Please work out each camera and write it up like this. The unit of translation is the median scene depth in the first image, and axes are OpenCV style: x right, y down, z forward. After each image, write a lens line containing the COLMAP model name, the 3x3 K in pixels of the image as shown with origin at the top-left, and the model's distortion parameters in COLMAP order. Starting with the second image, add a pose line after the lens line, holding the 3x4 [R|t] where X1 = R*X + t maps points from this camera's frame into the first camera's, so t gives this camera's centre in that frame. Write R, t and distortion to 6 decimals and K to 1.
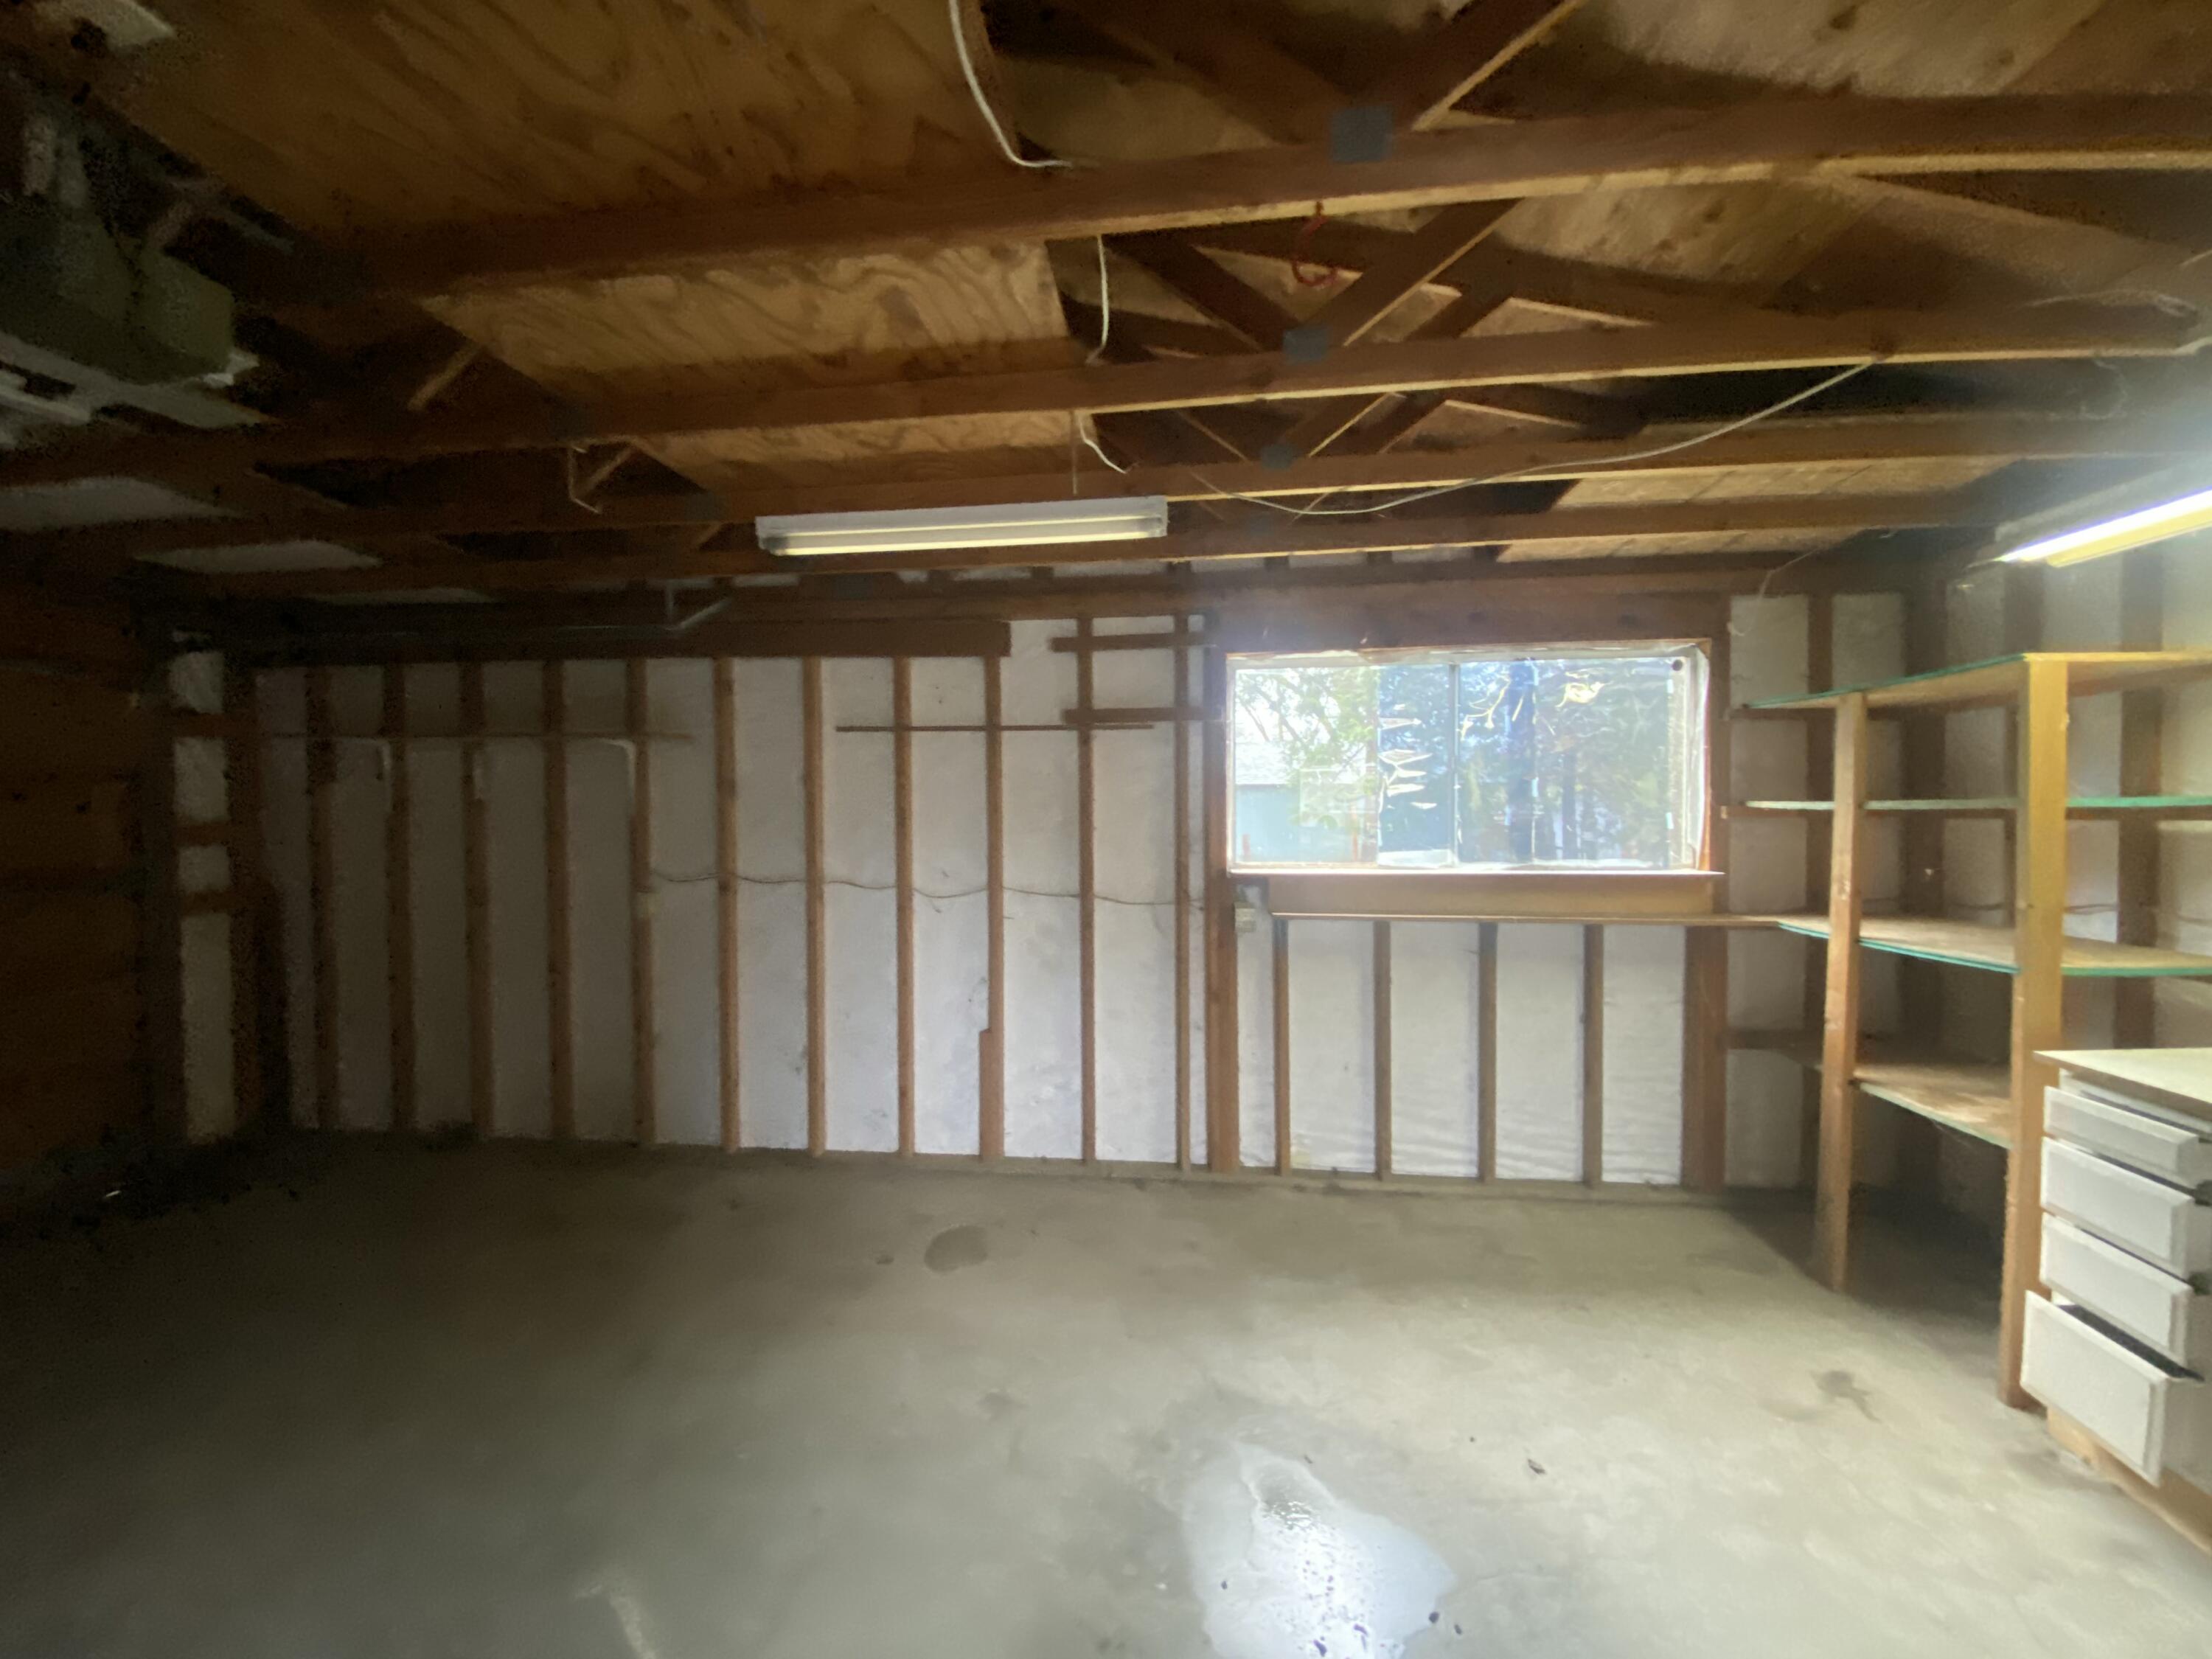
lens RADIAL K [[908.6, 0, 1091.6], [0, 908.6, 834.8], [0, 0, 1]] dist [0.023931, -0.021161]
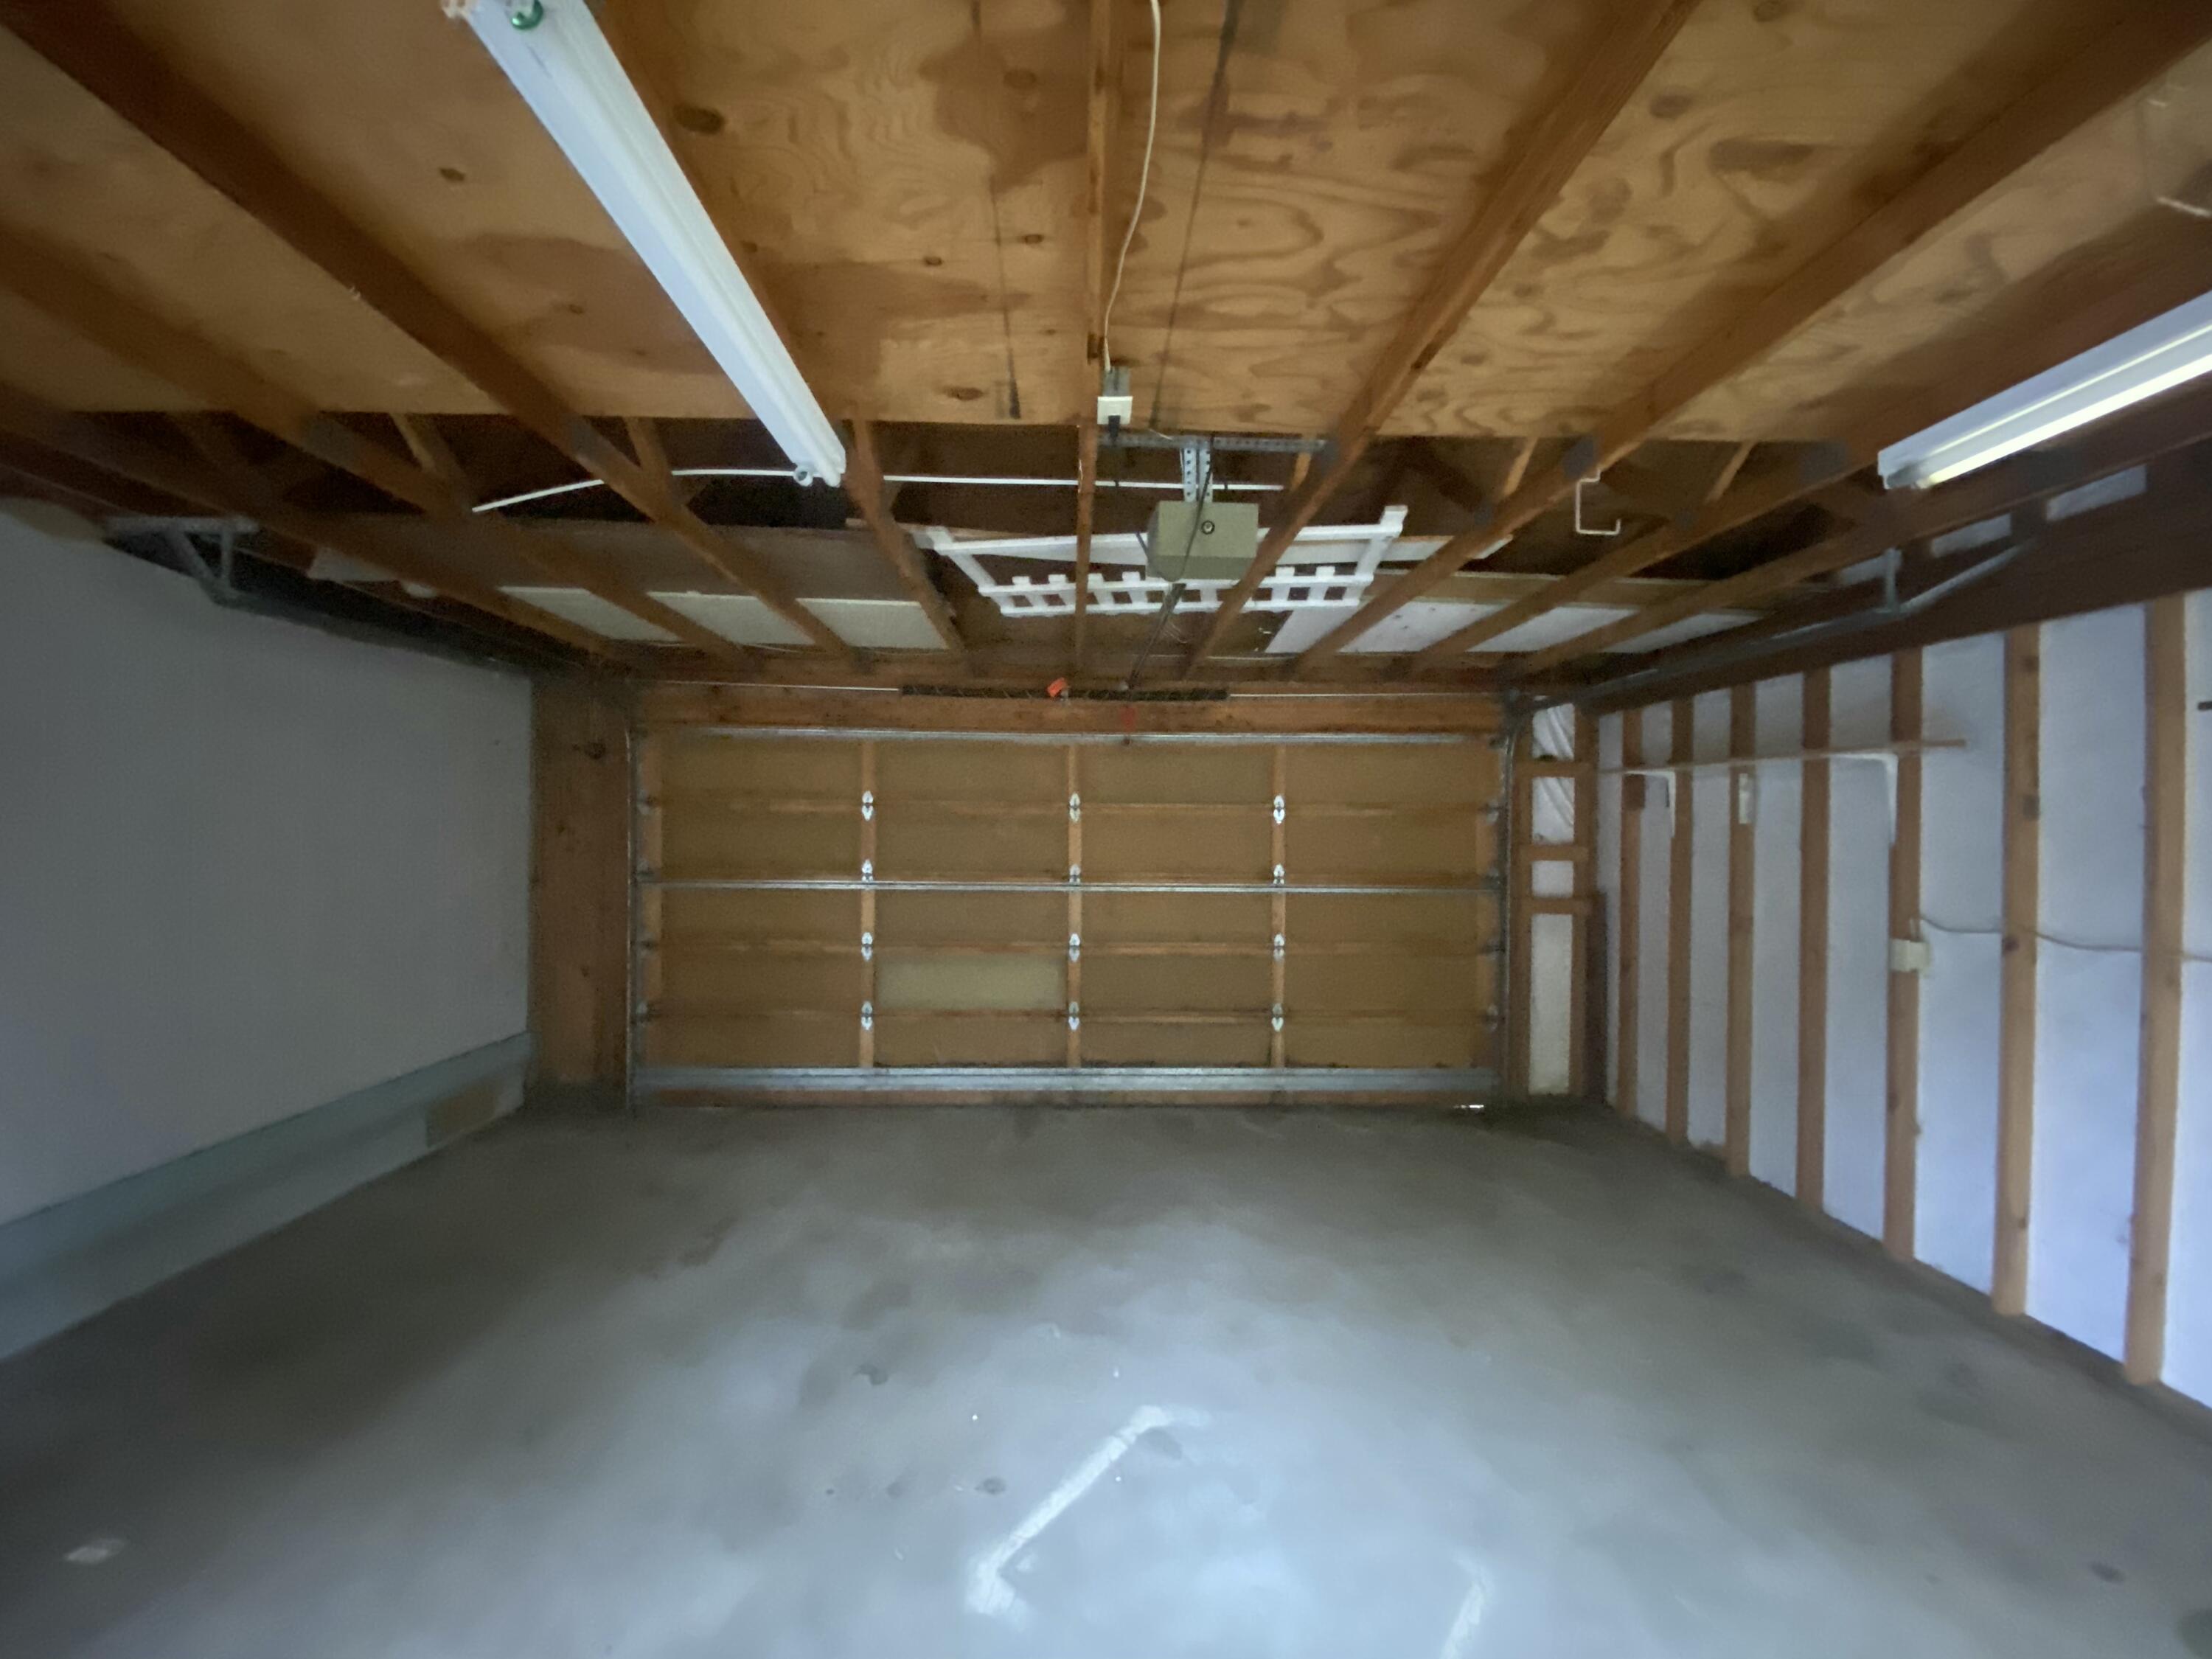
lens RADIAL K [[908.6, 0, 1091.6], [0, 908.6, 834.8], [0, 0, 1]] dist [0.023931, -0.021161]
pose [[0.151040, 0.012670, -0.988446, 0.192767], [-0.039230, 0.999207, 0.006813, -0.006396], [0.987749, 0.037747, 0.151417, 0.167136]]
